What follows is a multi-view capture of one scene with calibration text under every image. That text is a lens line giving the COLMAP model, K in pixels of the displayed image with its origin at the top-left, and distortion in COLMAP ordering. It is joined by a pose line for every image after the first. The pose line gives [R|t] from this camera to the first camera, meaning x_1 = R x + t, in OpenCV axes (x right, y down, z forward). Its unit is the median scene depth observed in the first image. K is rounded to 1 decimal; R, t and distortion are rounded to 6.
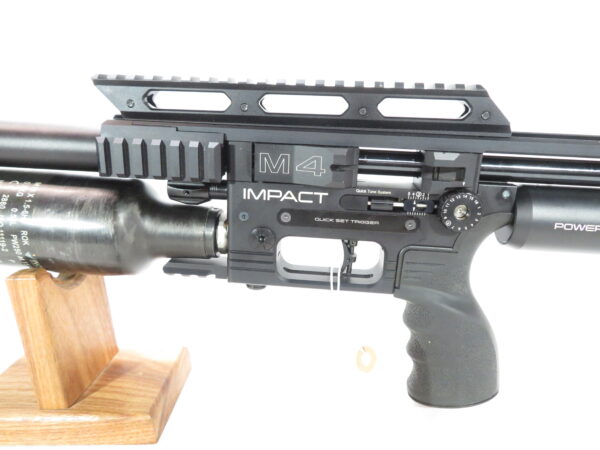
lens RADIAL K [[446.2, 0, 300.0], [0, 446.2, 225.0], [0, 0, 1]] dist [0.008960, 0.002923]
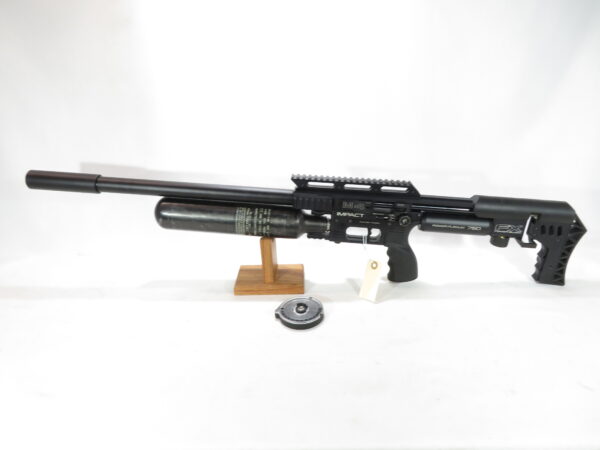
lens RADIAL K [[446.2, 0, 300.0], [0, 446.2, 225.0], [0, 0, 1]] dist [0.008960, 0.002923]
pose [[0.999697, 0.000827, 0.024598, -0.465982], [-0.003787, 0.992702, 0.120532, -0.368785], [-0.024319, -0.120589, 0.992405, -2.125367]]
